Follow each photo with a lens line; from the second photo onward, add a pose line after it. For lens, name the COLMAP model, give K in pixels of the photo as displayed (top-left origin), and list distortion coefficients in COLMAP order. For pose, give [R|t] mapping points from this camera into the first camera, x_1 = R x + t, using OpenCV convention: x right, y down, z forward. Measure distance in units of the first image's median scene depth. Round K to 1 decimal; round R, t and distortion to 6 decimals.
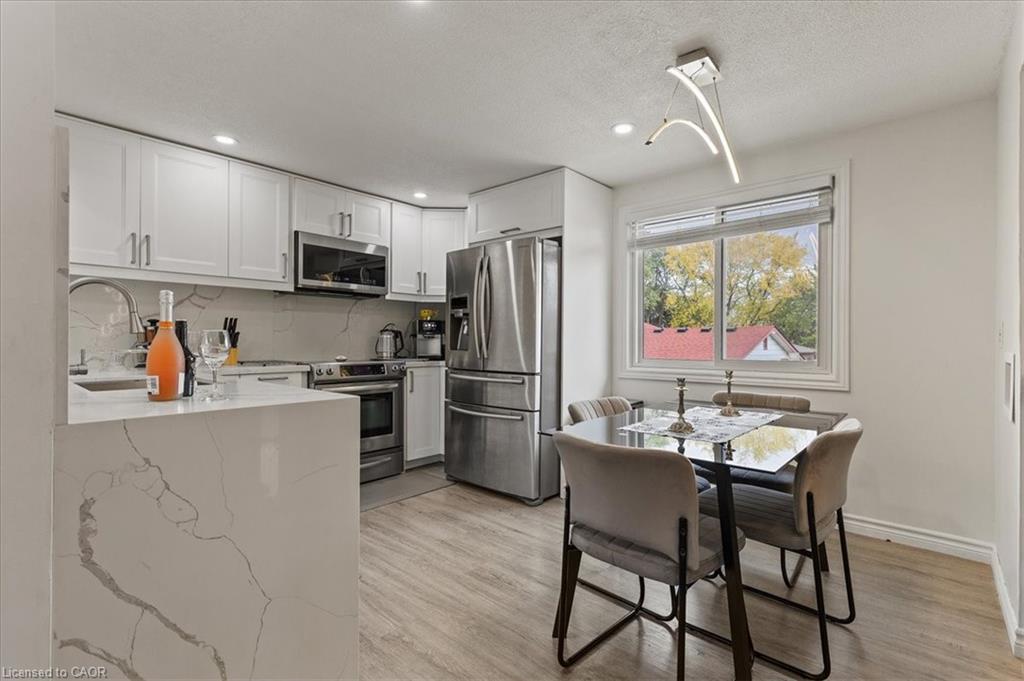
lens RADIAL K [[469.7, 0, 512.0], [0, 469.7, 340.5], [0, 0, 1]] dist [0.000440, -0.000046]
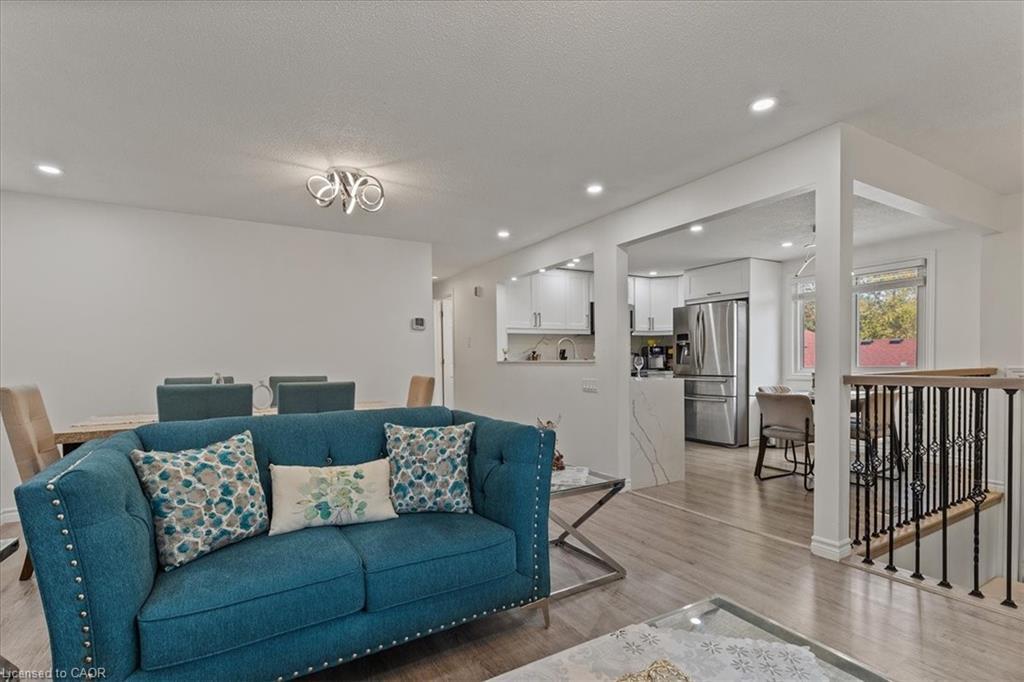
lens RADIAL K [[471.1, 0, 508.5], [0, 471.1, 372.3], [0, 0, 1]] dist [0.000188, -0.000382]
pose [[0.948975, -0.010193, -0.315186, -0.181673], [0.019643, 0.999447, 0.026820, -0.008746], [0.314738, -0.031643, 0.948651, -0.902354]]
